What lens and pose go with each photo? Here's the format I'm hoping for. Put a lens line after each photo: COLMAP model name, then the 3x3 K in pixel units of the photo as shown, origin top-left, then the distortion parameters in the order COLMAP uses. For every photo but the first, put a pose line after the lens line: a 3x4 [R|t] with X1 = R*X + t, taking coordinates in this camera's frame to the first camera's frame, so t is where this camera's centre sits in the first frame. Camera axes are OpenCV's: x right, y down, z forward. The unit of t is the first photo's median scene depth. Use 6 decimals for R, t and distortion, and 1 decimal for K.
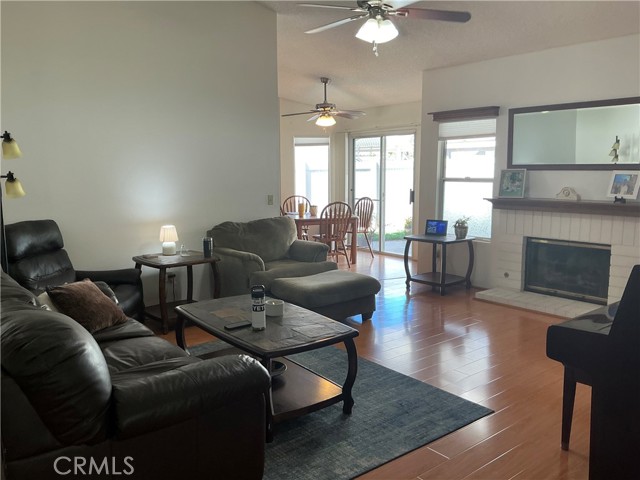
lens RADIAL K [[538.9, 0, 317.3], [0, 538.9, 239.9], [0, 0, 1]] dist [0.032173, -0.062367]
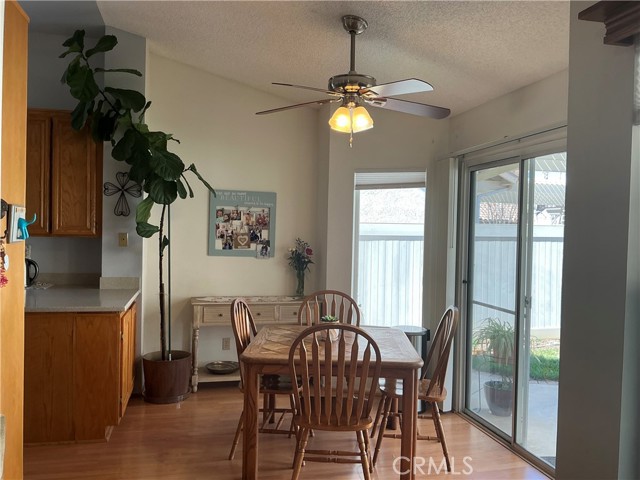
lens RADIAL K [[538.9, 0, 321.3], [0, 538.9, 238.8], [0, 0, 1]] dist [0.032173, -0.062367]
pose [[0.904229, 0.027581, -0.426157, 0.152450], [-0.079353, 0.991385, -0.104210, -0.073941], [0.419611, 0.128047, 0.898627, 0.551341]]
